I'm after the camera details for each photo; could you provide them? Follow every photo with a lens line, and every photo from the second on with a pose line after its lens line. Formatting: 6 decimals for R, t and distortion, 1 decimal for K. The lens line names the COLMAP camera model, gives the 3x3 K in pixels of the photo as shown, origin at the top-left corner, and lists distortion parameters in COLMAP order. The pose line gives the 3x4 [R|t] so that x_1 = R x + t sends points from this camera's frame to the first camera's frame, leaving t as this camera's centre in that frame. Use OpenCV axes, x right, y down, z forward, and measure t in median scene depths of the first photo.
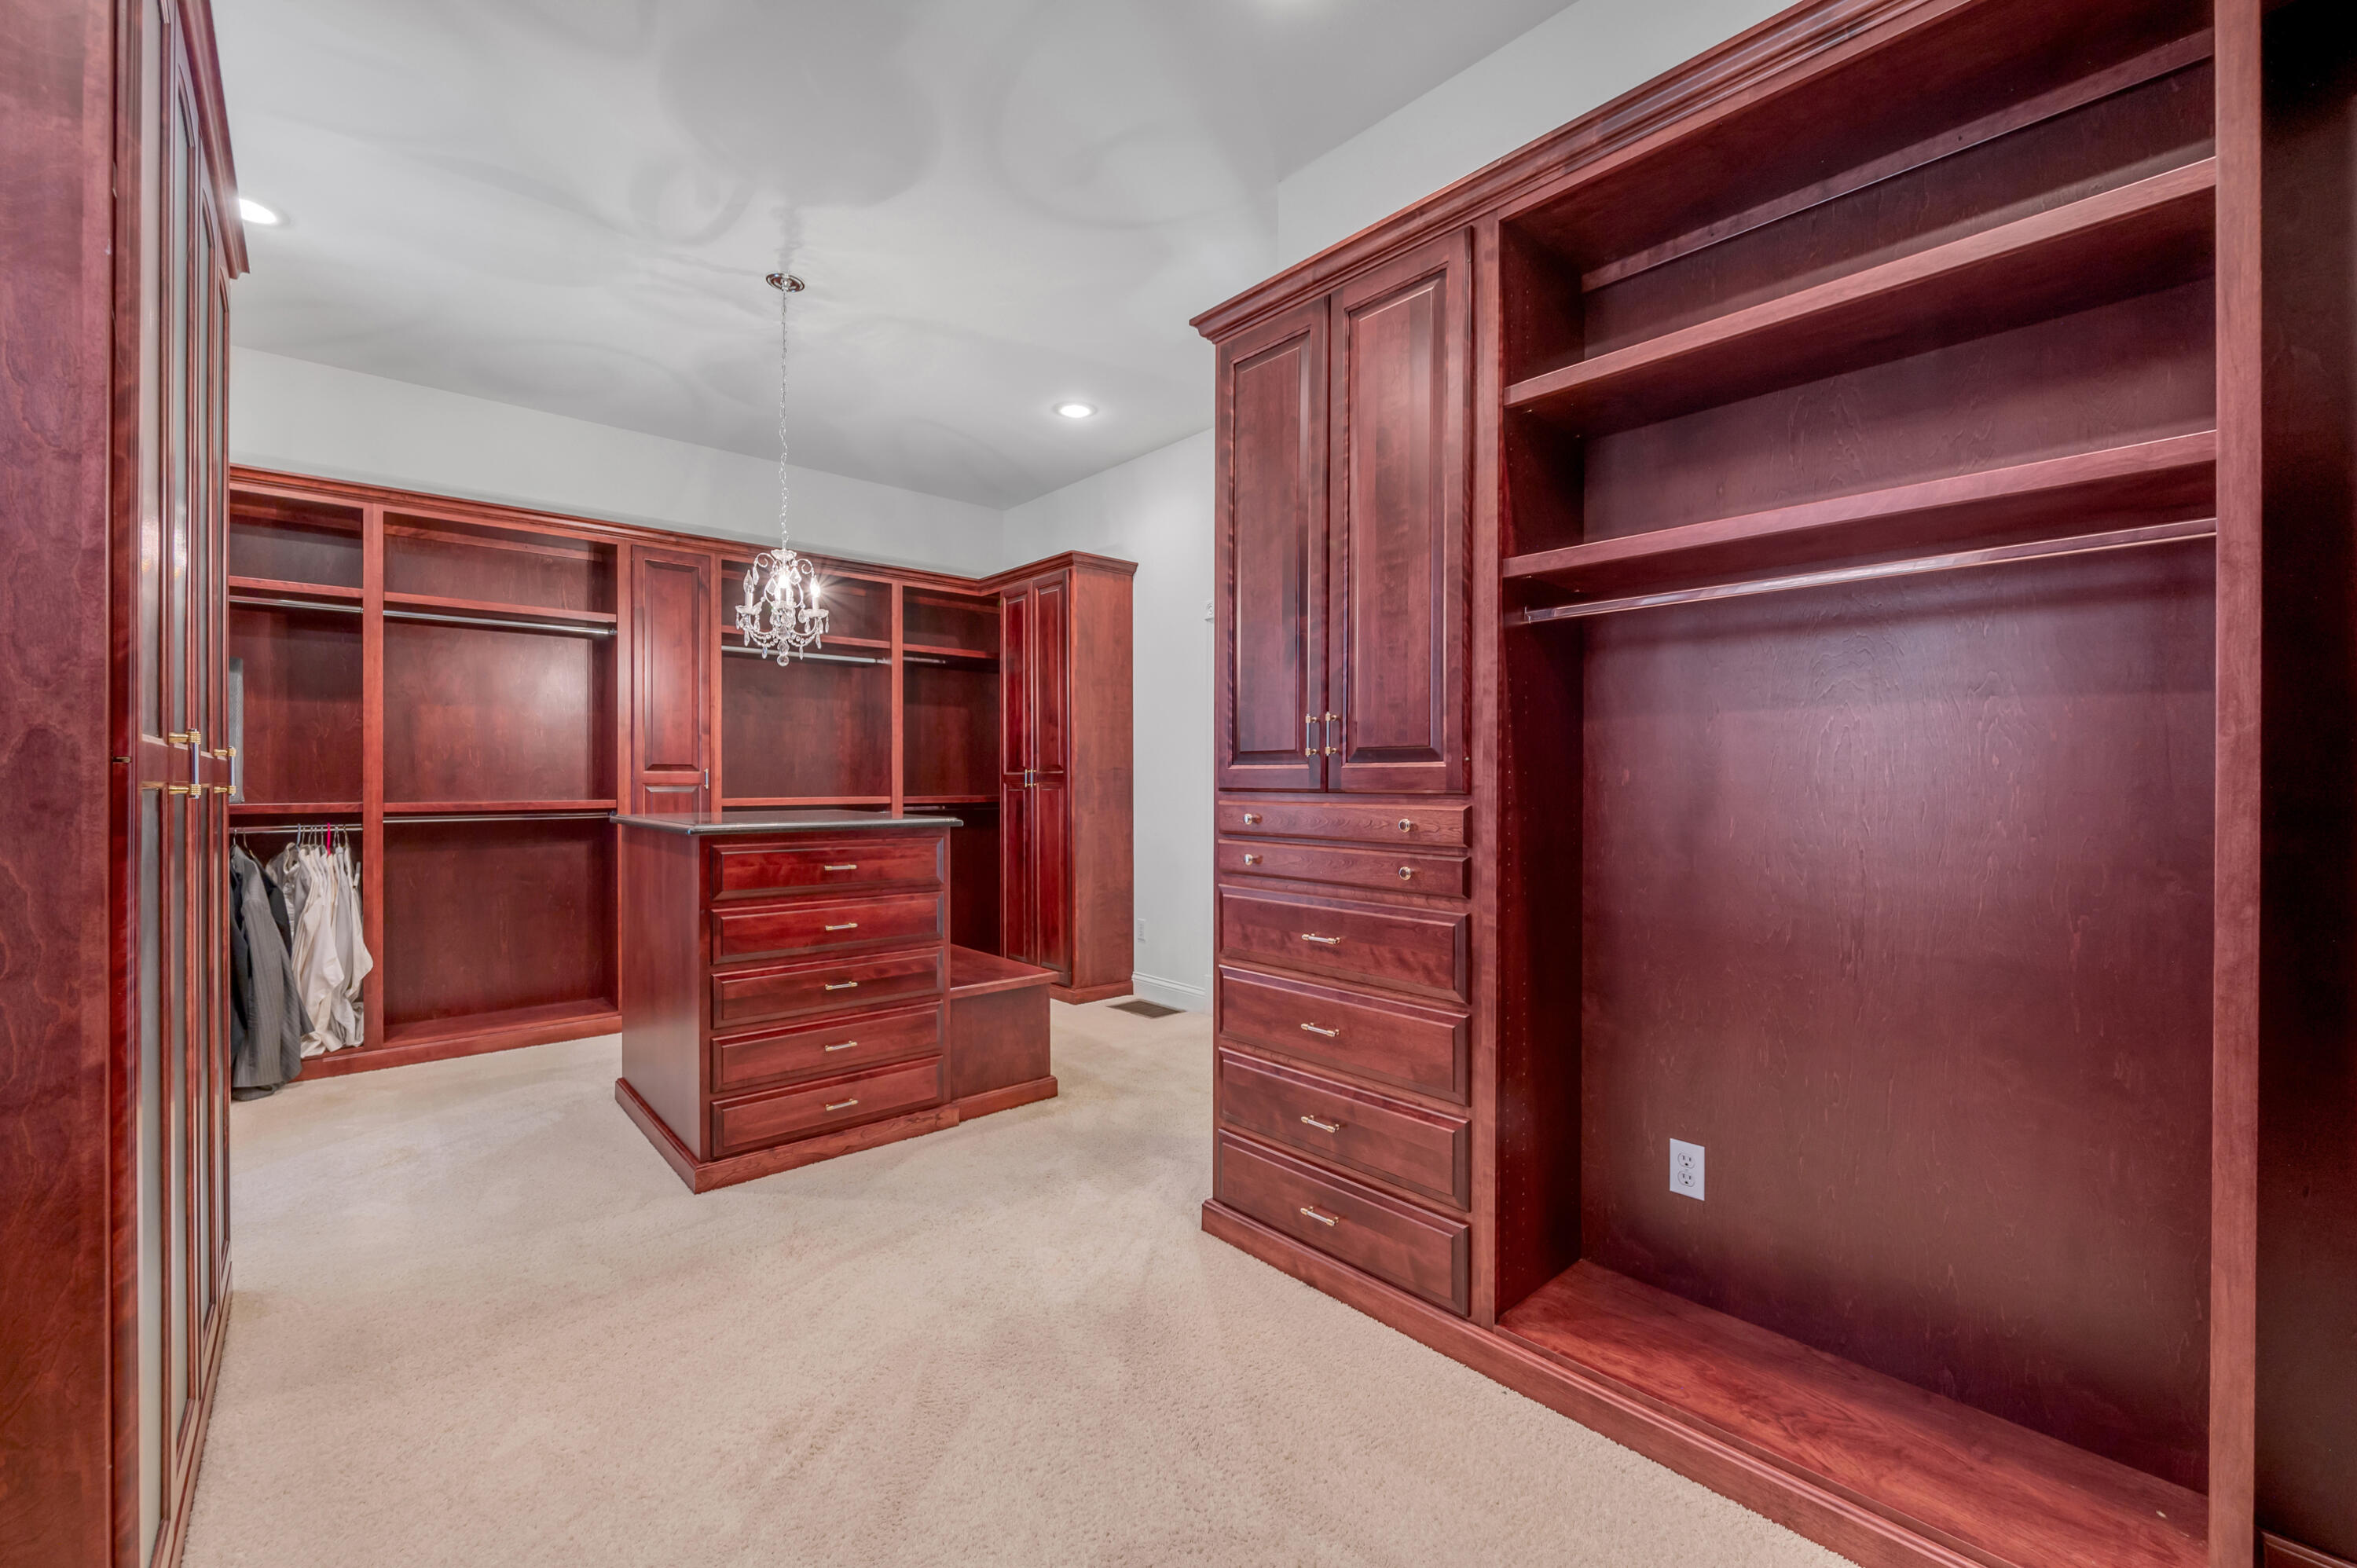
lens RADIAL K [[956.2, 0, 1171.1], [0, 956.2, 778.1], [0, 0, 1]] dist [-0.000878, -0.000190]
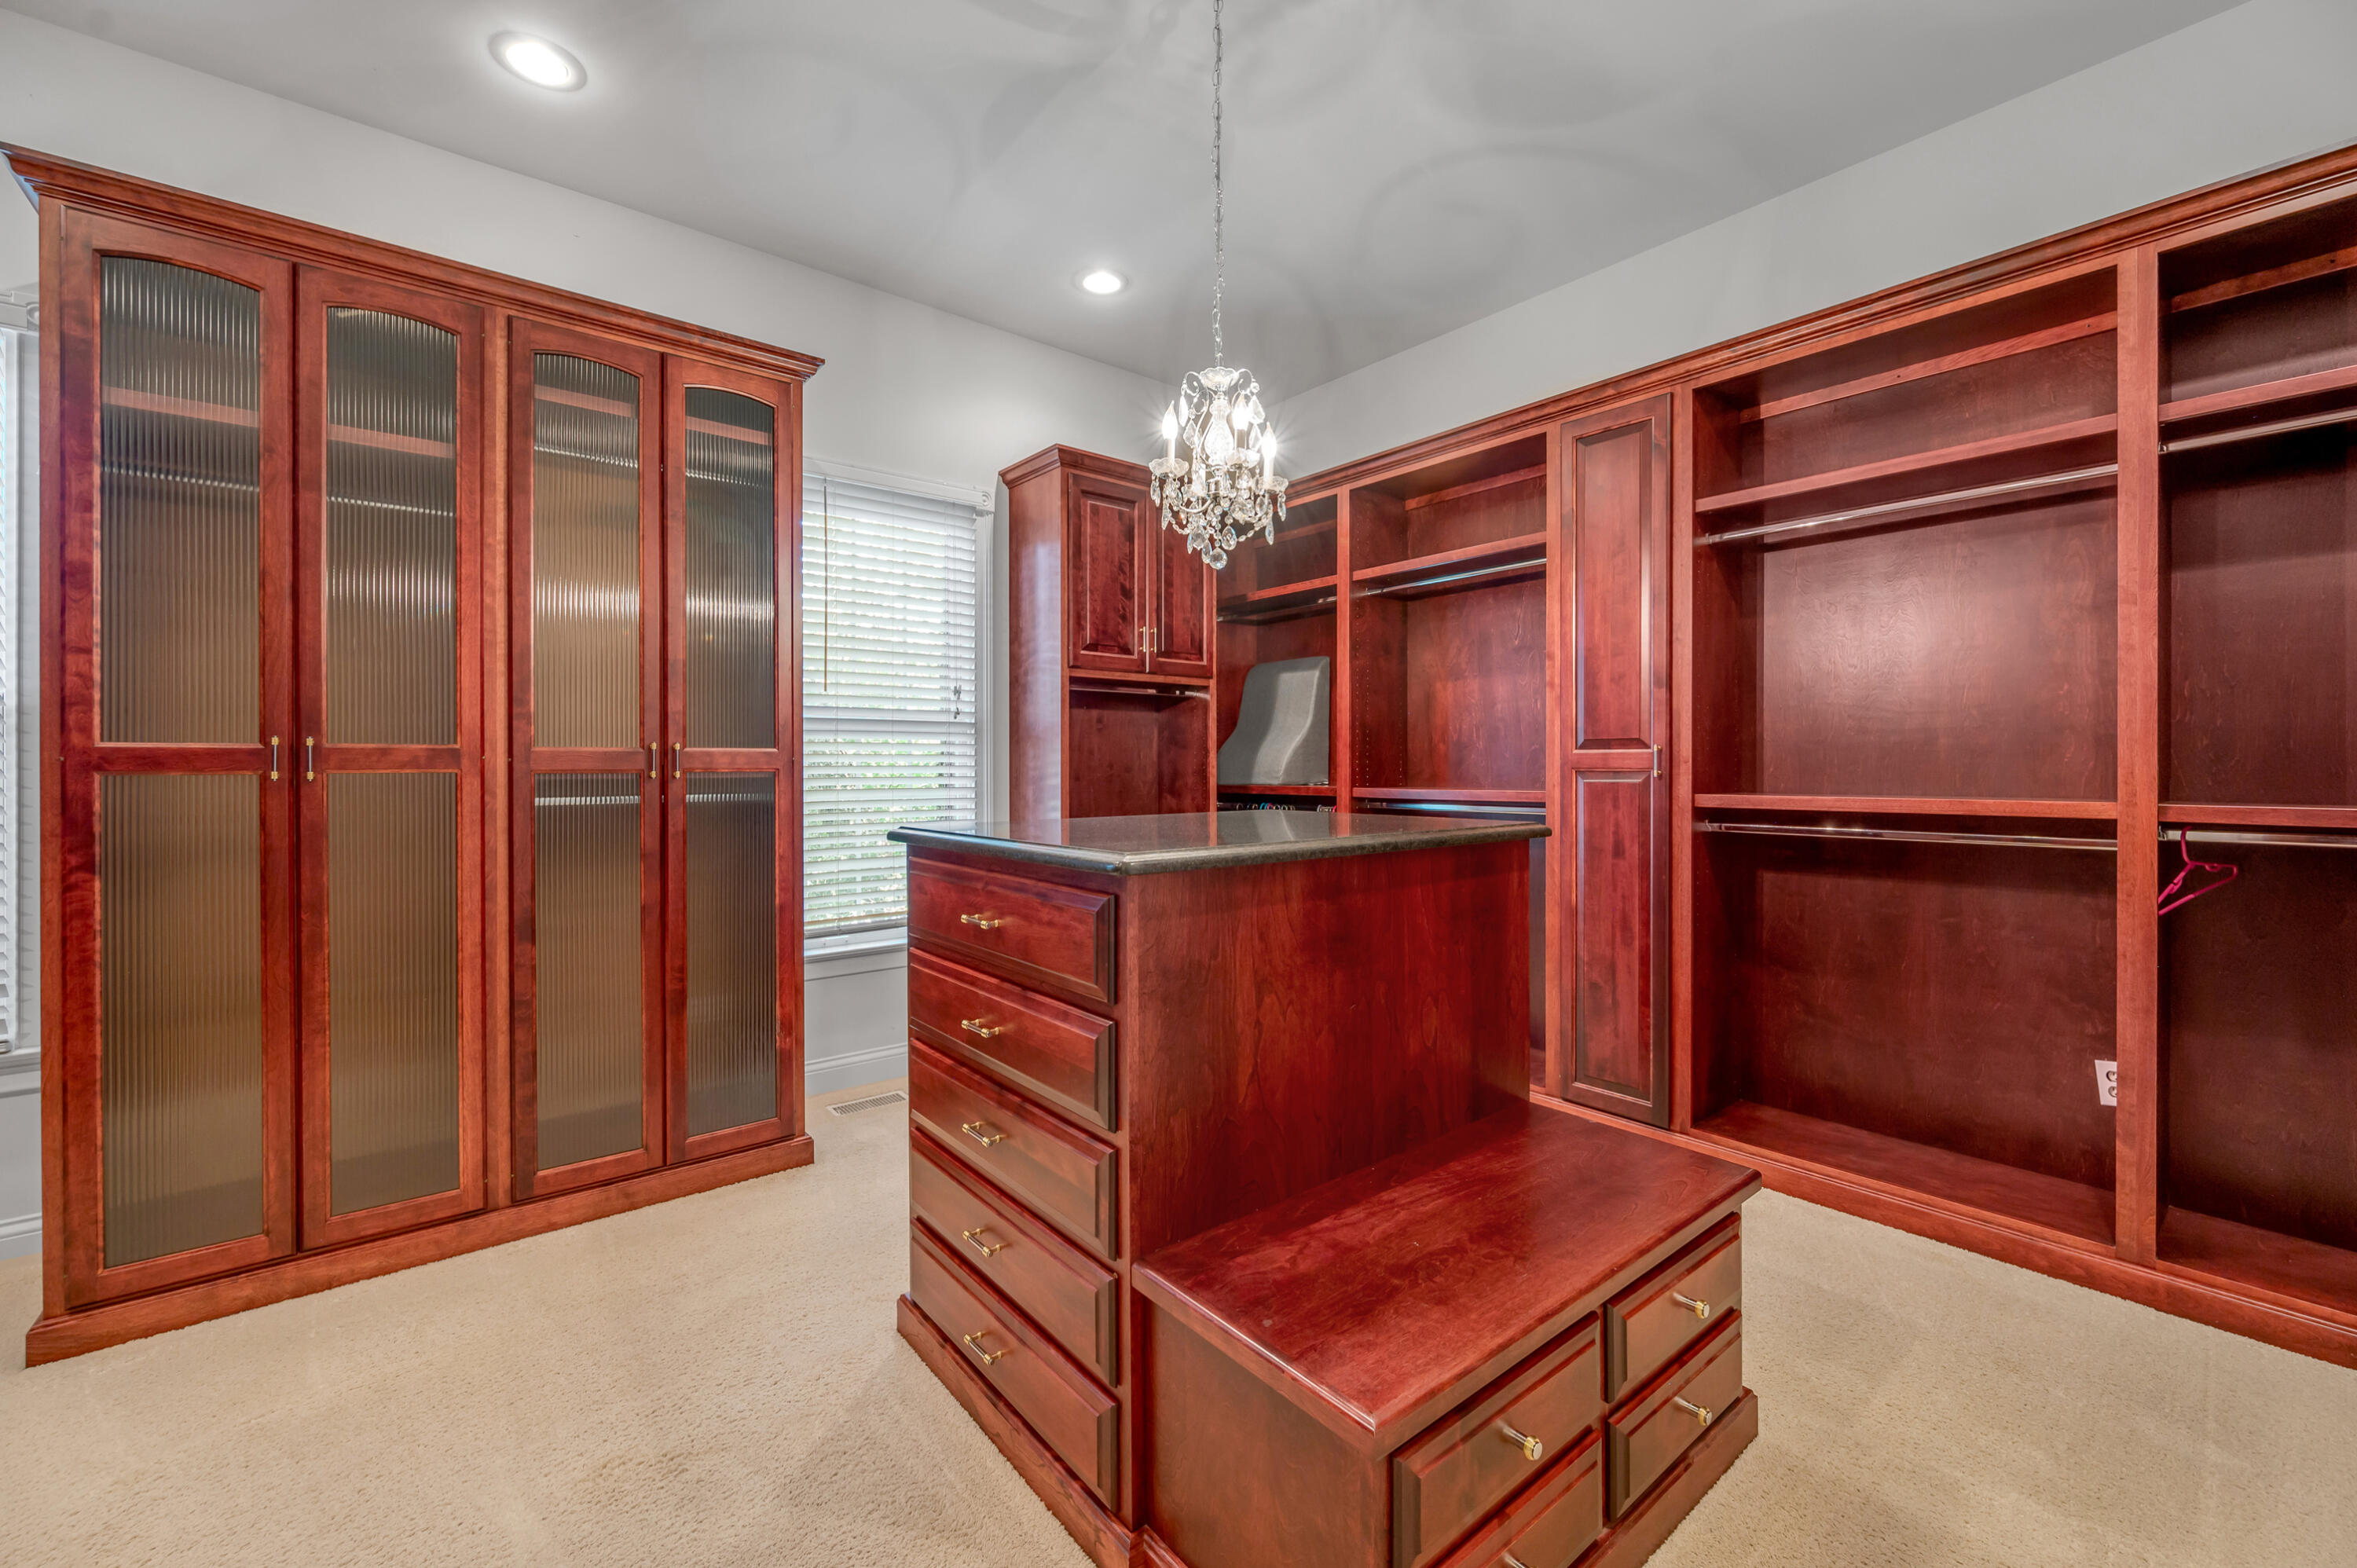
lens RADIAL K [[944.0, 0, 1175.6], [0, 944.0, 767.3], [0, 0, 1]] dist [-0.006136, 0.000091]
pose [[-0.053682, 0.002325, -0.998555, 0.141967], [-0.000710, 0.999997, 0.002367, 0.003734], [0.998558, 0.000836, -0.053680, 0.795535]]
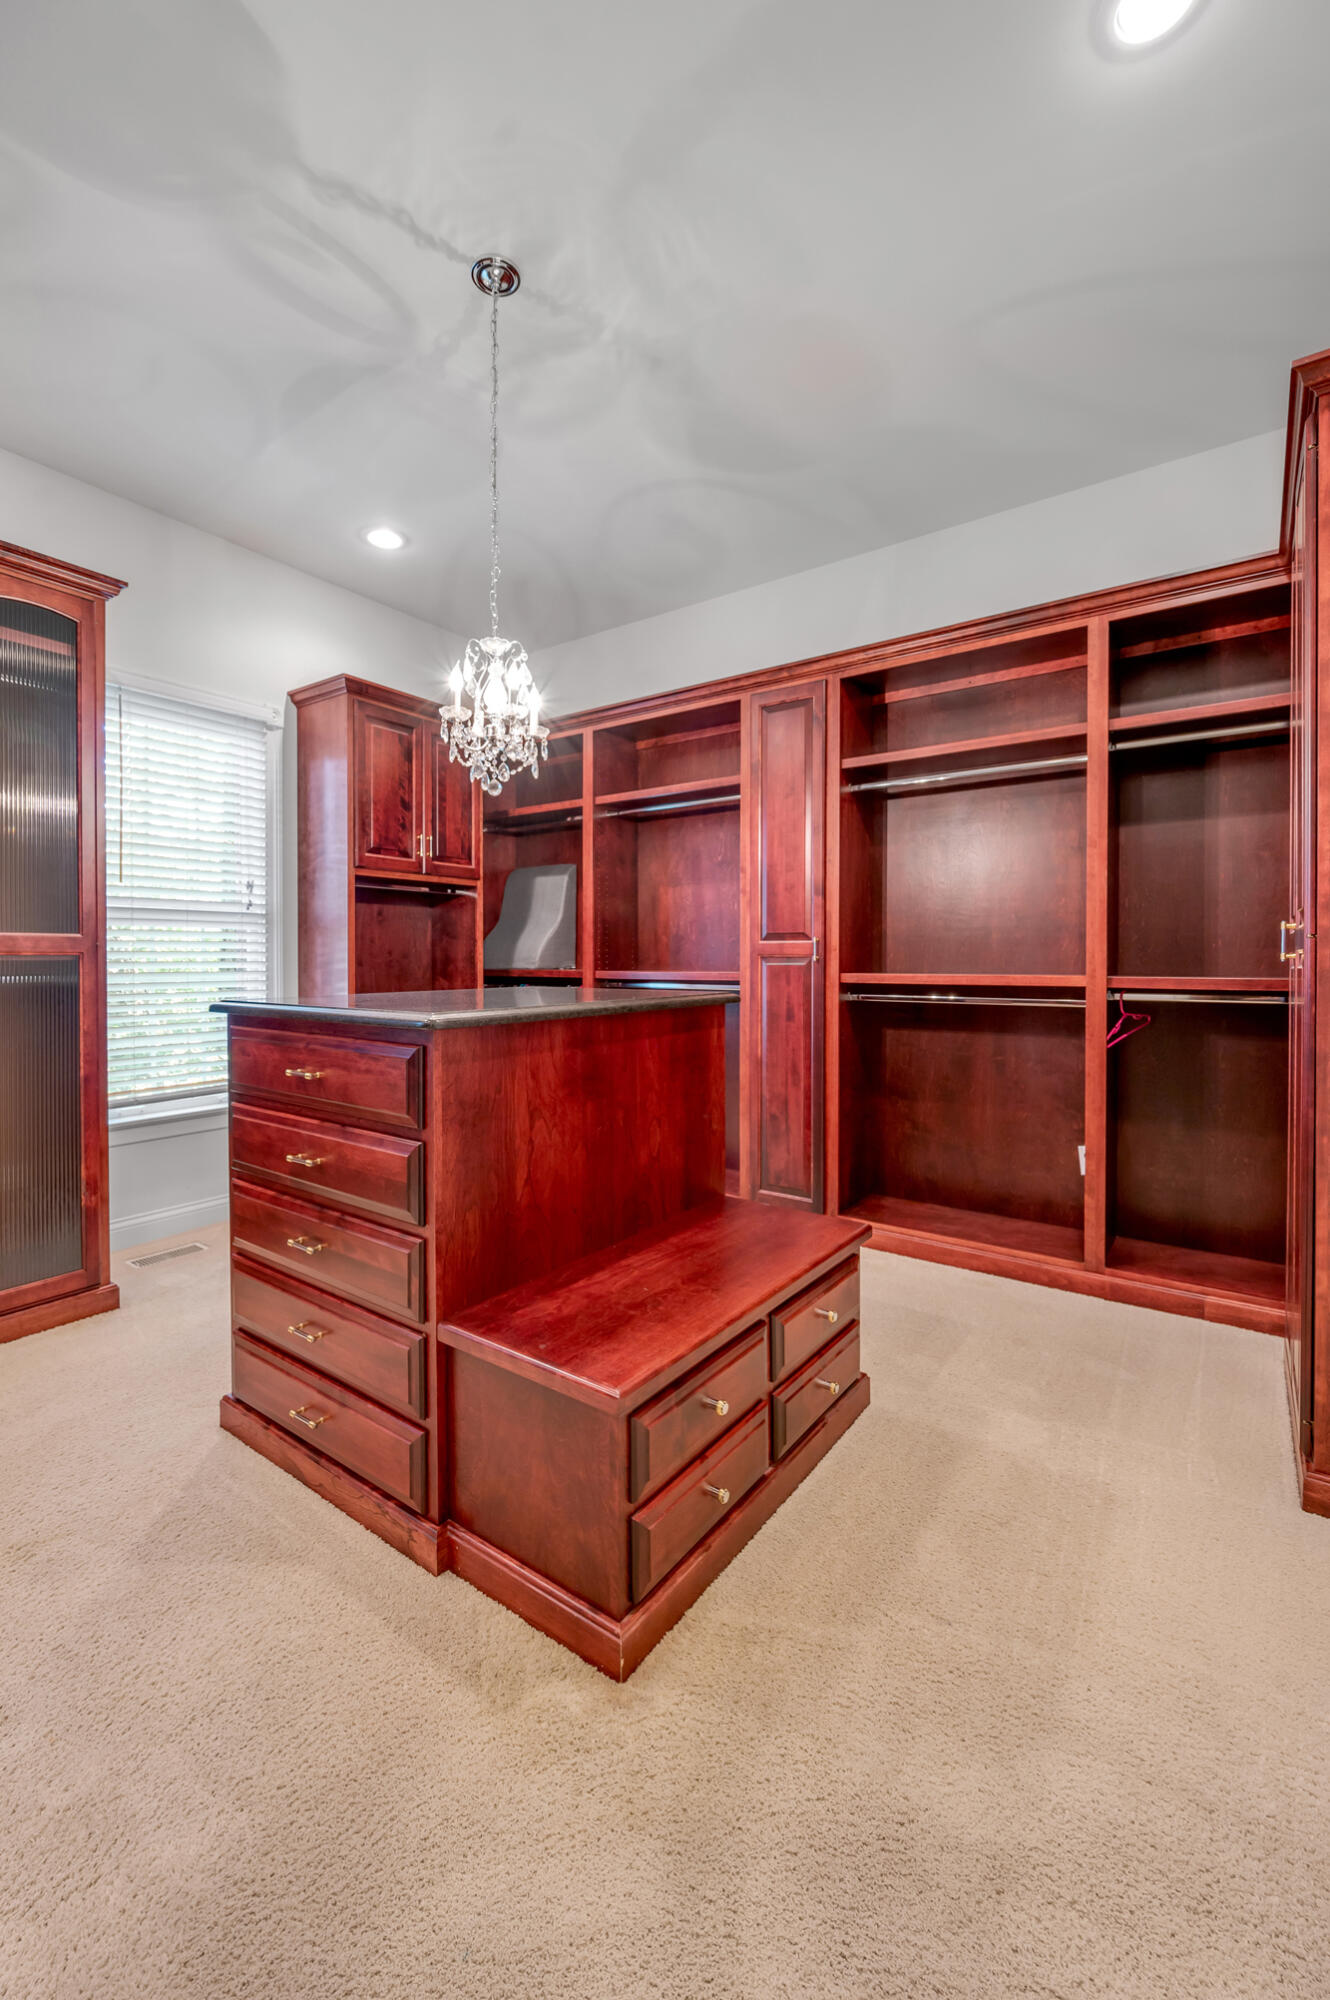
lens RADIAL K [[812.4, 0, 662.7], [0, 812.4, 970.3], [0, 0, 1]] dist [0.017199, -0.000023]
pose [[0.216686, 0.017833, -0.976078, 0.197868], [-0.001585, 0.999838, 0.017915, 0.007404], [0.976240, -0.002335, 0.216679, 0.783936]]
